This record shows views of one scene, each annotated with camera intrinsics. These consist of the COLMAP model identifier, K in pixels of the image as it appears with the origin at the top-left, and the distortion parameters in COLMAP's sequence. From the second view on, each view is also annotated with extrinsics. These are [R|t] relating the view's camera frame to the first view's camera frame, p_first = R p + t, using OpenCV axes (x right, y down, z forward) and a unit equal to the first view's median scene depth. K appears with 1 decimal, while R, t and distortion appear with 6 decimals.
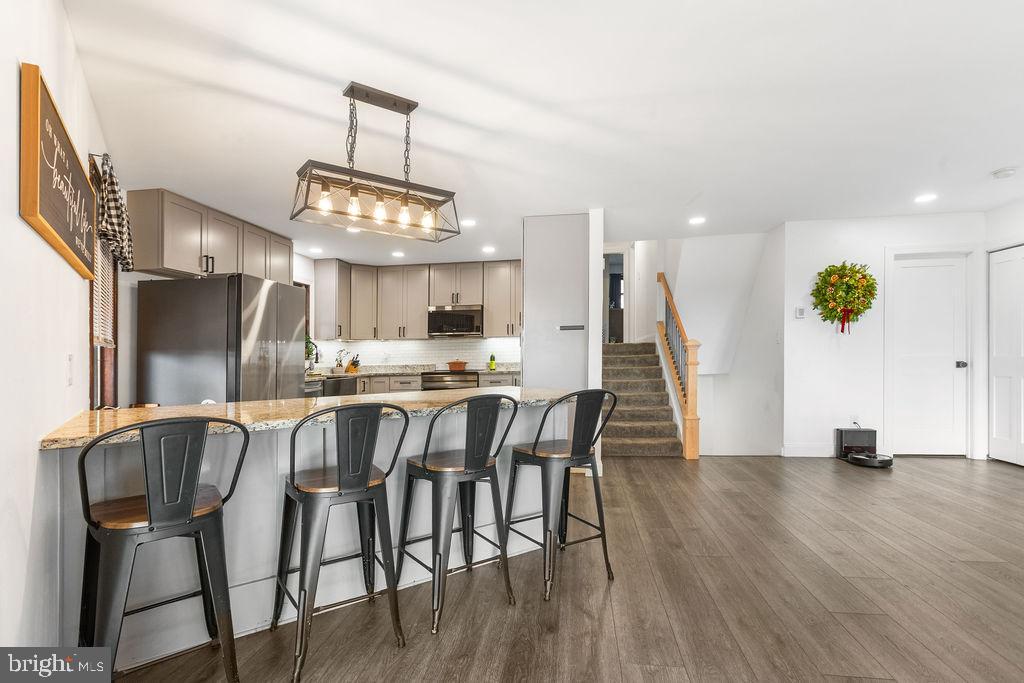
lens RADIAL K [[502.6, 0, 508.0], [0, 502.6, 360.6], [0, 0, 1]] dist [0.000788, 0.000137]
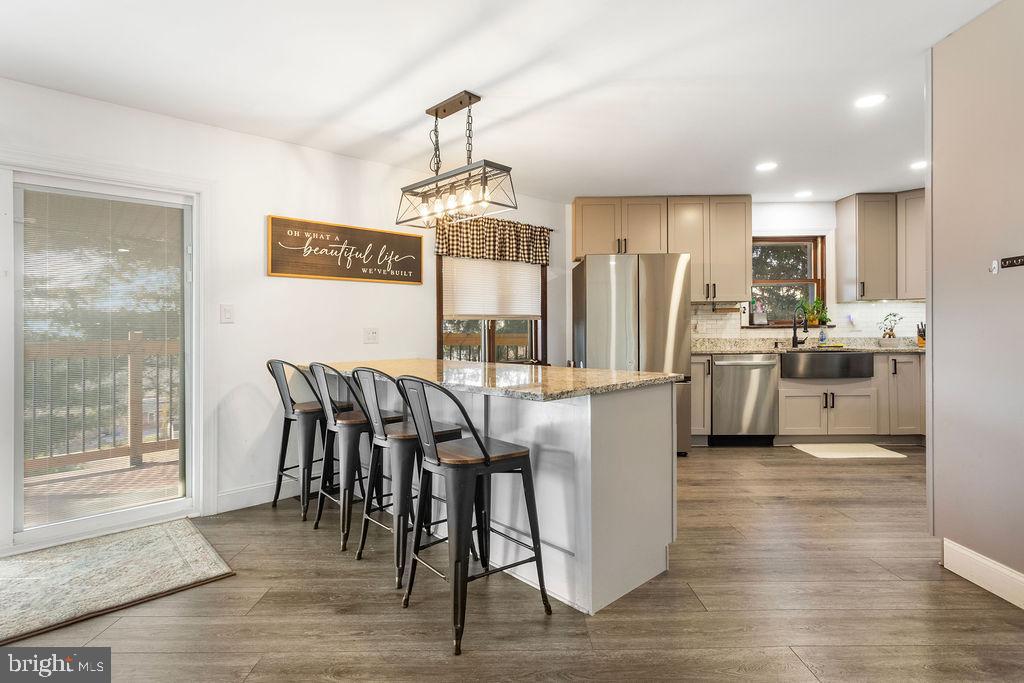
lens RADIAL K [[503.8, 0, 501.4], [0, 503.8, 325.9], [0, 0, 1]] dist [0.002145, 0.000318]
pose [[0.121899, 0.007297, -0.992516, 0.390330], [-0.001667, 0.999973, 0.007147, -0.010768], [0.992541, 0.000783, 0.121908, 0.421410]]
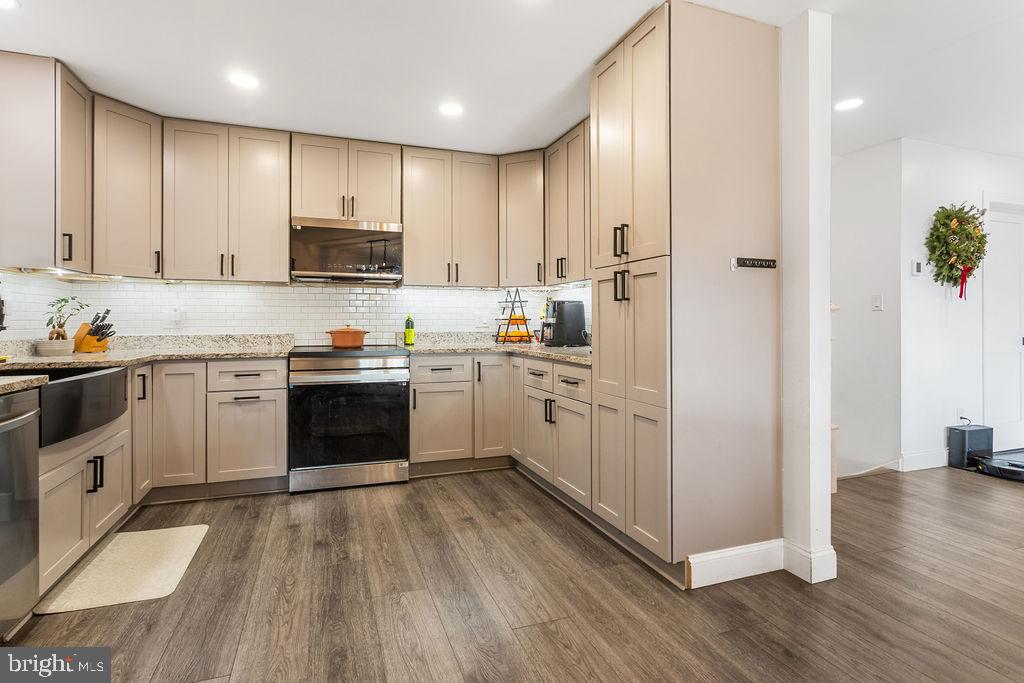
lens RADIAL K [[503.8, 0, 501.4], [0, 503.8, 325.9], [0, 0, 1]] dist [0.002145, 0.000318]
pose [[0.891275, 0.014634, 0.453227, -0.237328], [-0.013347, 0.999893, -0.006038, -0.000786], [-0.453267, -0.000667, 0.891375, 0.557884]]
